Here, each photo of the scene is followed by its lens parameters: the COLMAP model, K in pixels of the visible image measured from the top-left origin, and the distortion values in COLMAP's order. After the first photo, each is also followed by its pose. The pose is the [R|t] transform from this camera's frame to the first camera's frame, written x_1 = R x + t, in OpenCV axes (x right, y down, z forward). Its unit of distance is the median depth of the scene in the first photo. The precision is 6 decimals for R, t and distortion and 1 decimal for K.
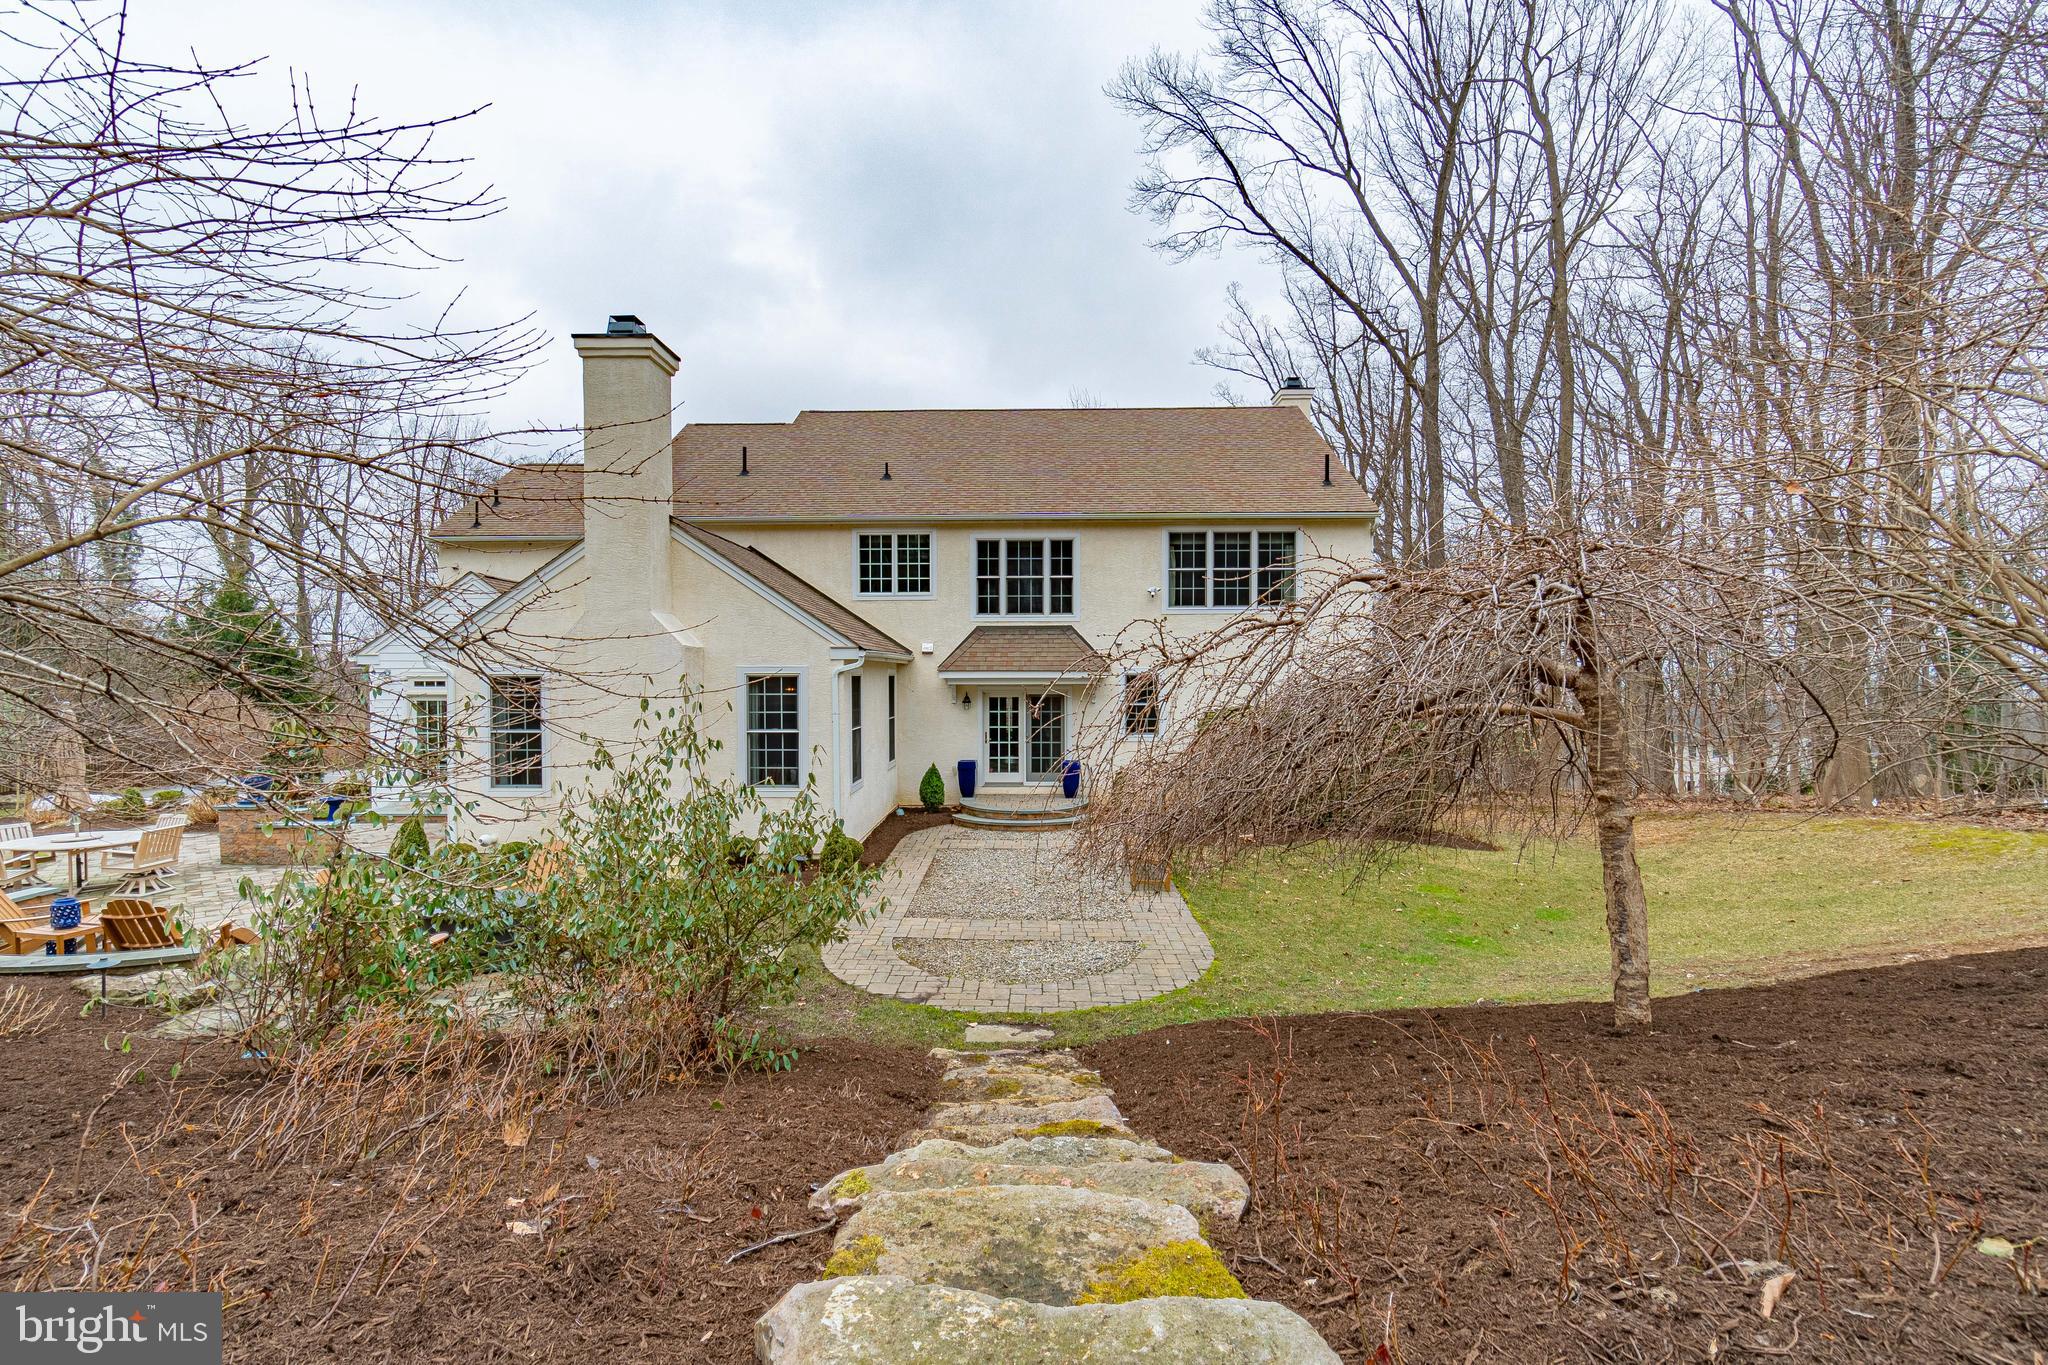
lens RADIAL K [[893.3, 0, 1010.9], [0, 893.3, 681.8], [0, 0, 1]] dist [-0.011399, 0.001677]
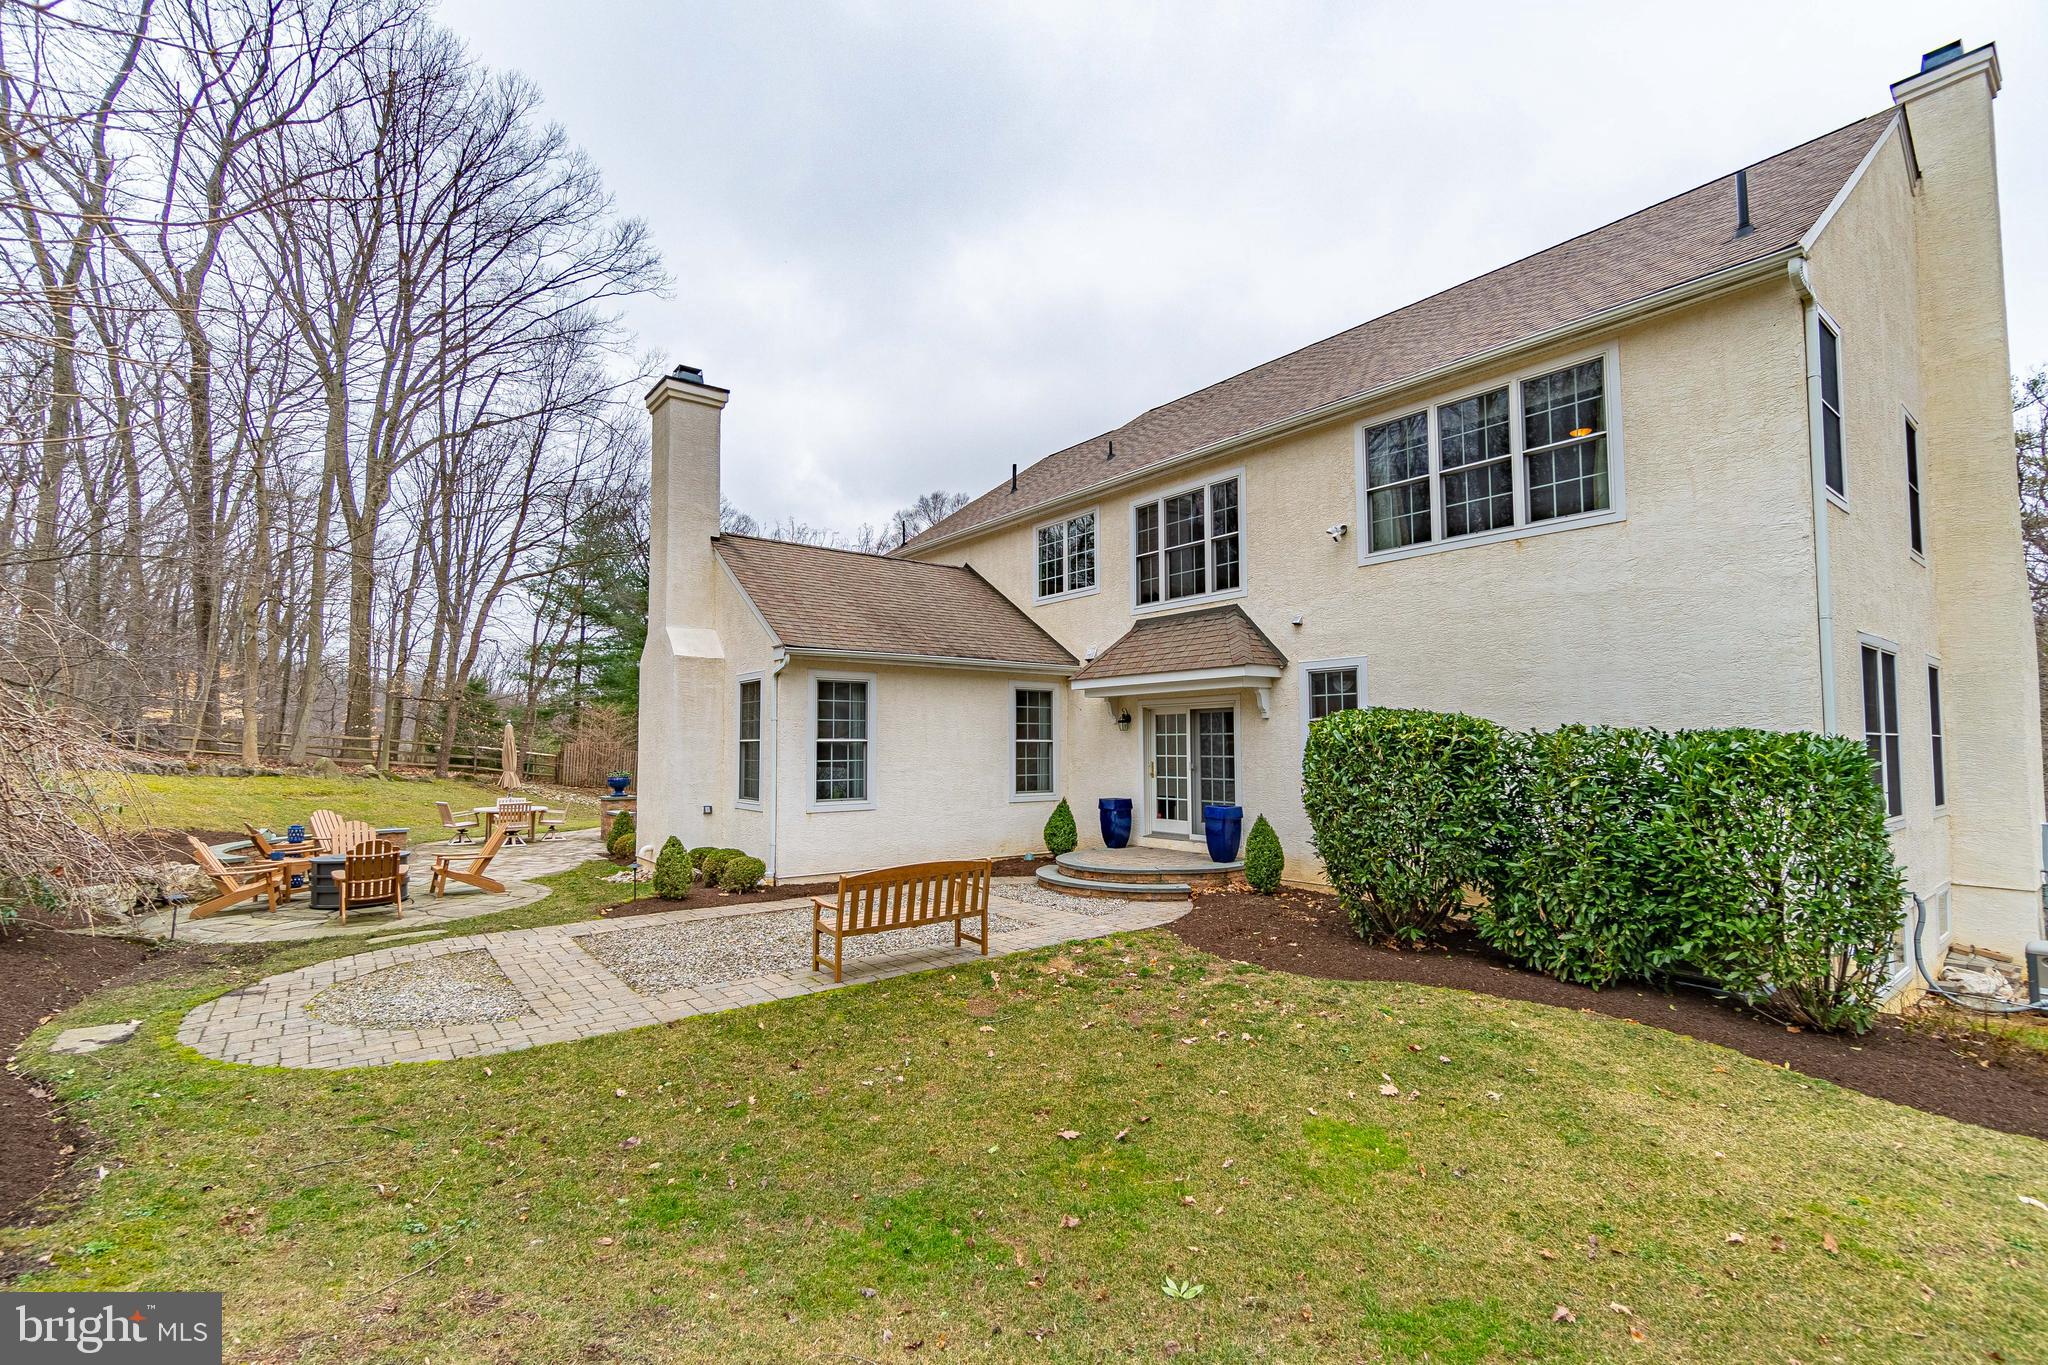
lens RADIAL K [[893.3, 0, 1019.9], [0, 893.3, 700.8], [0, 0, 1]] dist [-0.011399, 0.001677]
pose [[0.632196, -0.040370, -0.773756, 0.481398], [-0.003453, 0.998485, -0.054917, 0.046963], [0.774801, 0.037390, 0.631099, 0.451304]]
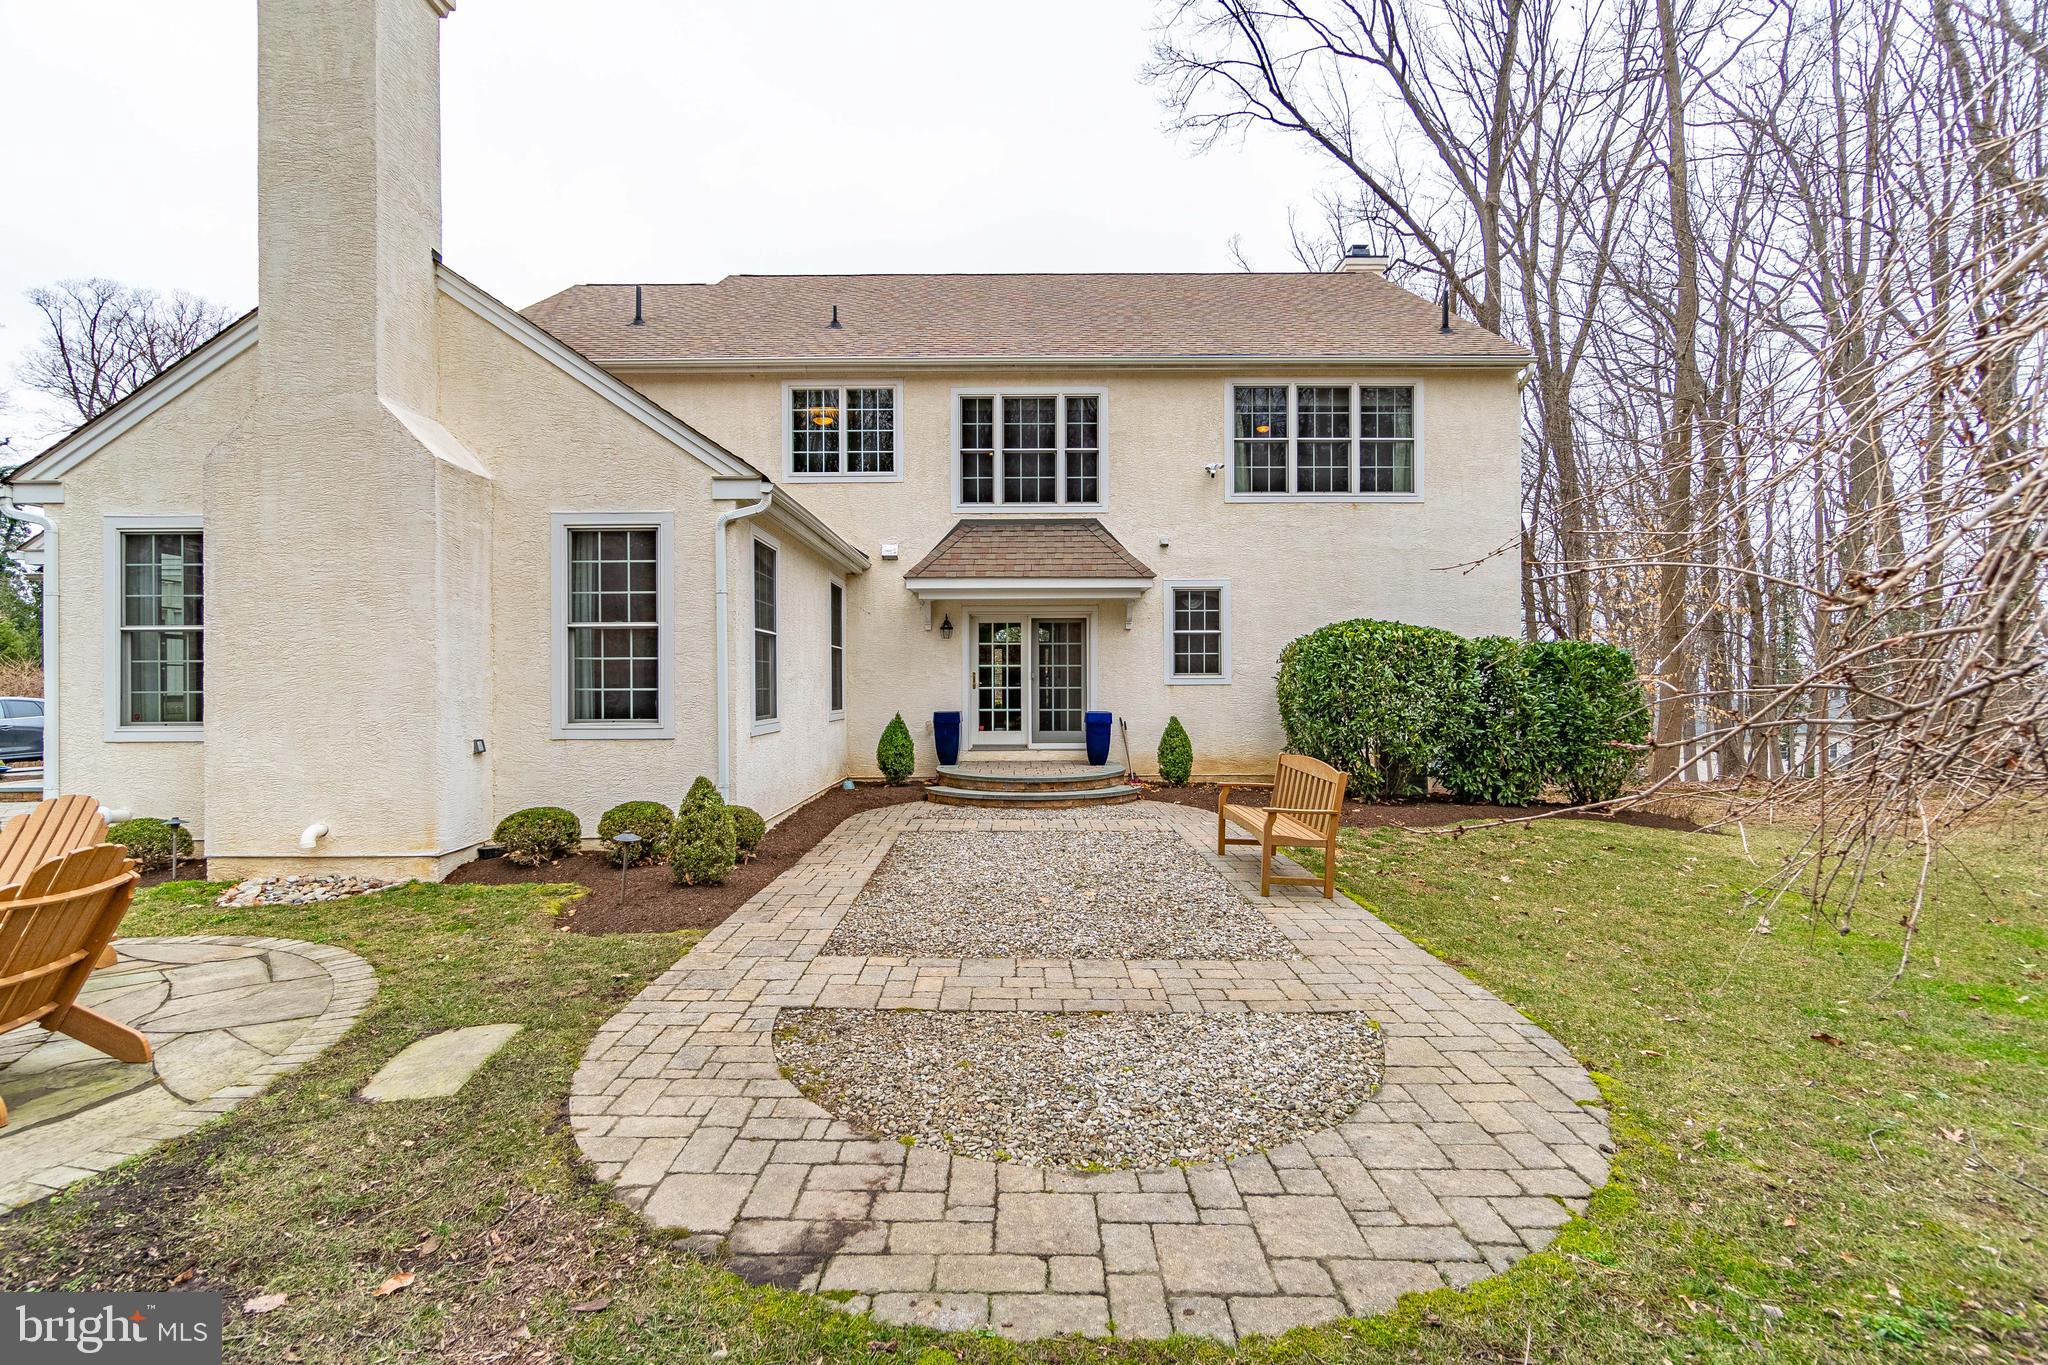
lens RADIAL K [[893.3, 0, 1004.6], [0, 893.3, 682.8], [0, 0, 1]] dist [-0.011399, 0.001677]
pose [[0.999813, -0.001397, 0.019306, -0.017681], [0.001612, 0.999937, -0.011123, 0.072746], [-0.019289, 0.011153, 0.999752, 0.304782]]
